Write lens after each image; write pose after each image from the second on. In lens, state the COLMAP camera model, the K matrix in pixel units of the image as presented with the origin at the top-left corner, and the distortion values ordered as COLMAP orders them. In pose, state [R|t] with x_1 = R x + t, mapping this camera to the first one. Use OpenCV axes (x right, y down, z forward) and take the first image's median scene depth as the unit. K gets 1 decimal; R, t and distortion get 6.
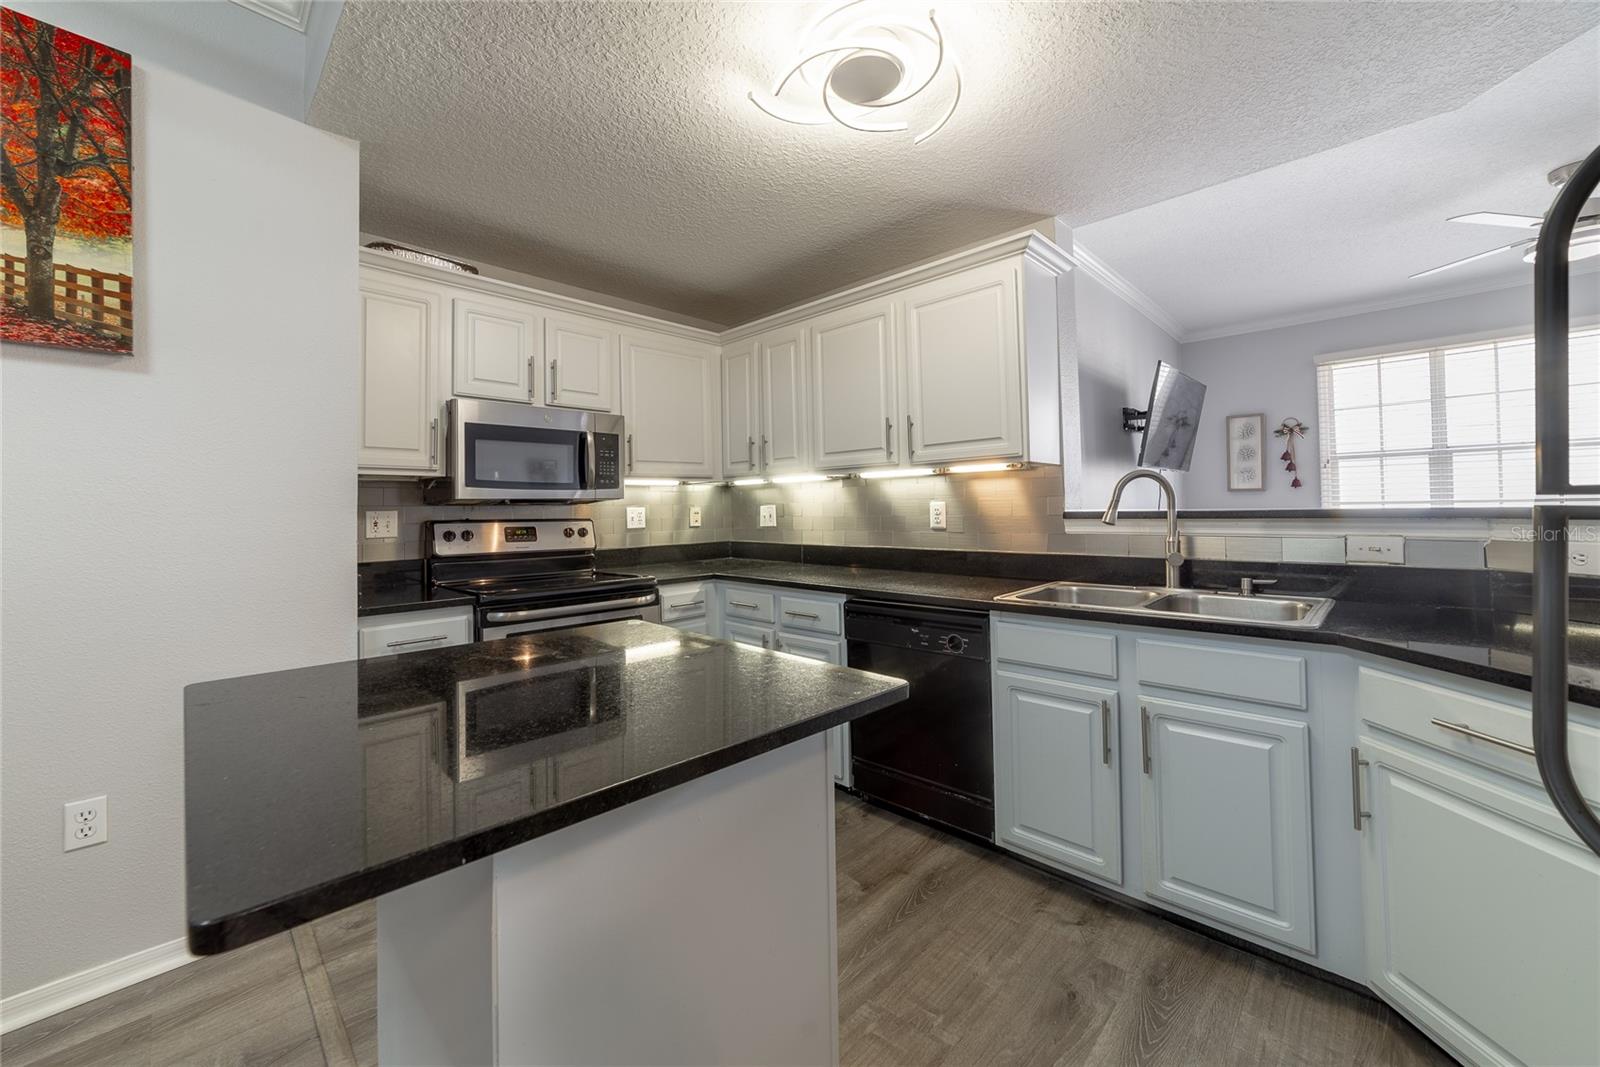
lens RADIAL K [[615.8, 0, 789.3], [0, 615.8, 498.3], [0, 0, 1]] dist [-0.022622, 0.008464]
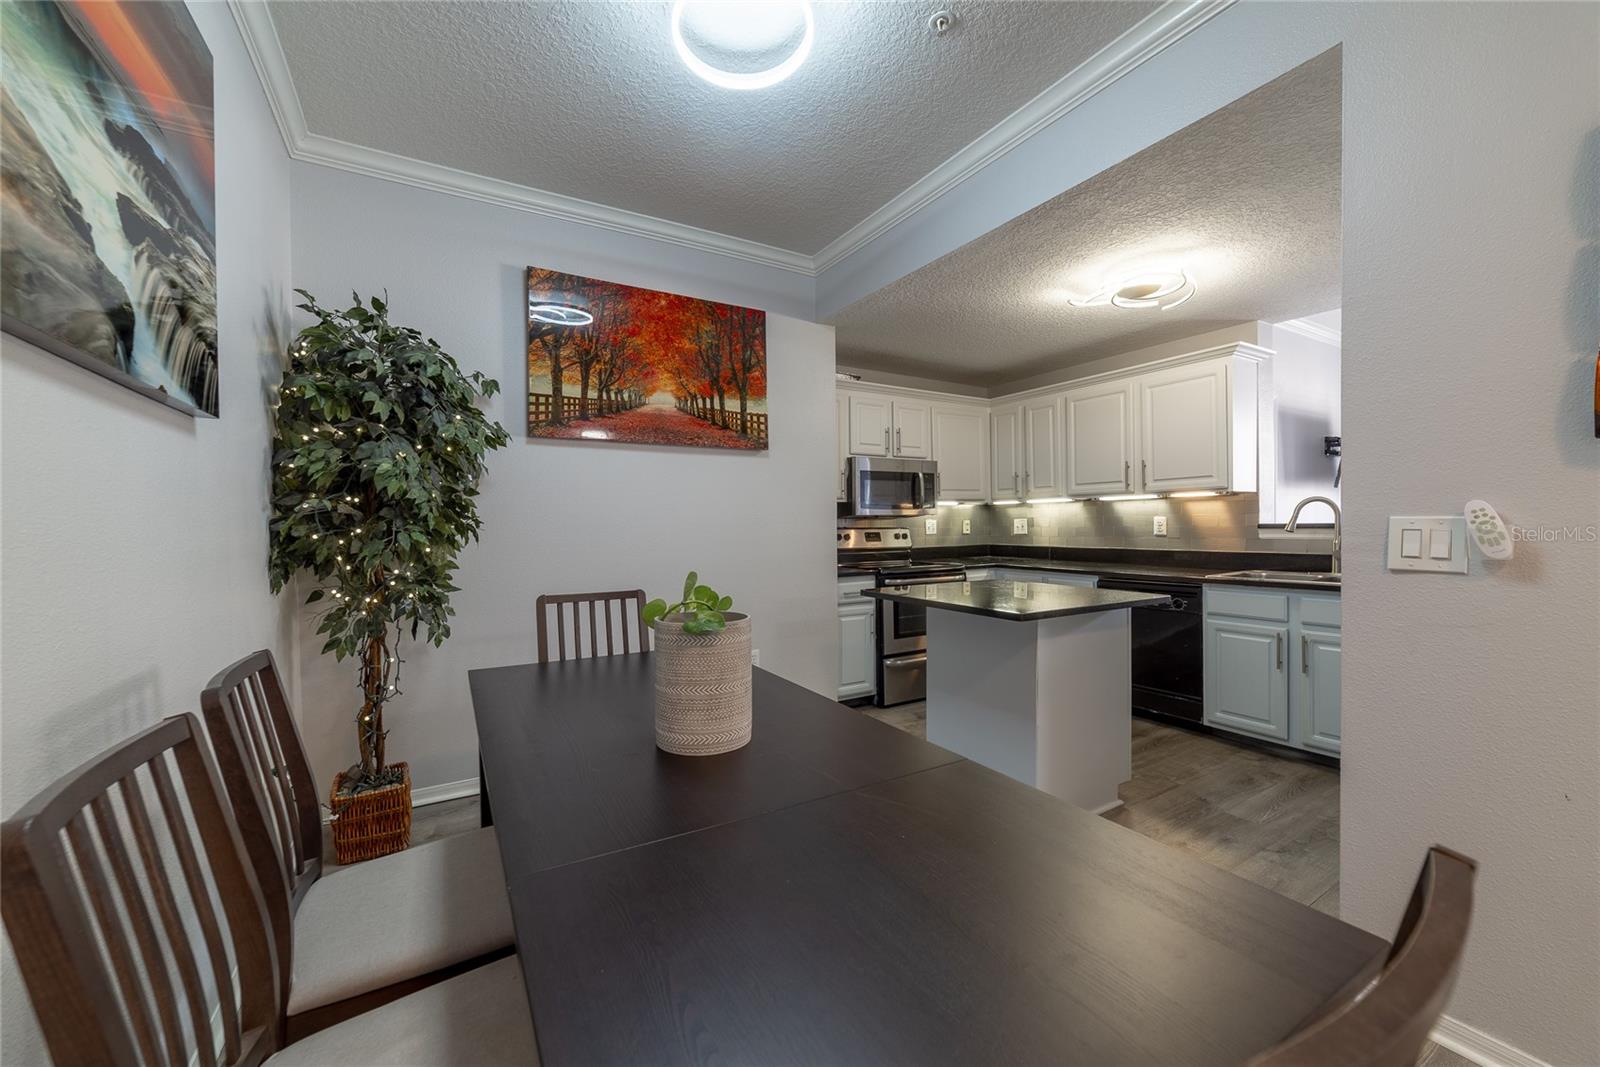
lens RADIAL K [[615.8, 0, 796.2], [0, 615.8, 532.8], [0, 0, 1]] dist [-0.022622, 0.008464]
pose [[0.968223, 0.006574, -0.250001, -0.241753], [0.002382, 0.999367, 0.035503, -0.009826], [0.250076, -0.034970, 0.967594, -0.642464]]
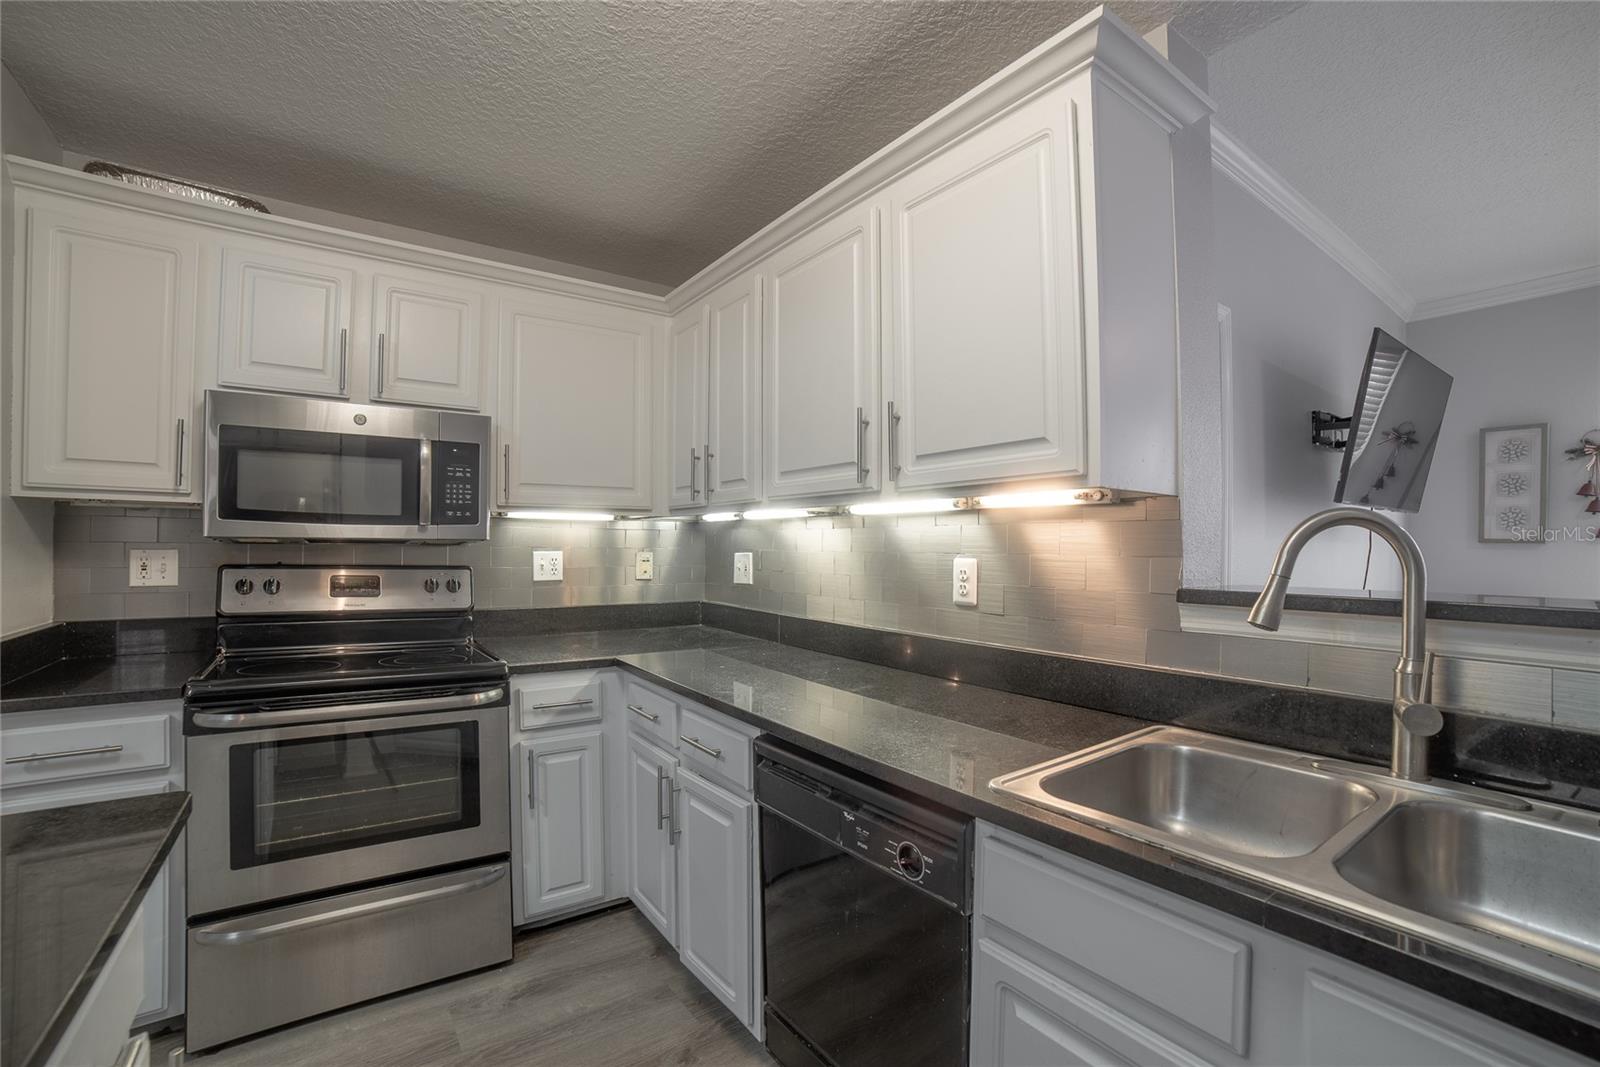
lens RADIAL K [[680.3, 0, 802.4], [0, 680.3, 536.2], [0, 0, 1]] dist [-0.061746, 0.003741]
pose [[0.985532, 0.021937, -0.168065, 0.206945], [-0.021089, 0.999754, 0.006828, -0.016019], [0.168173, -0.003185, 0.985752, 0.360286]]
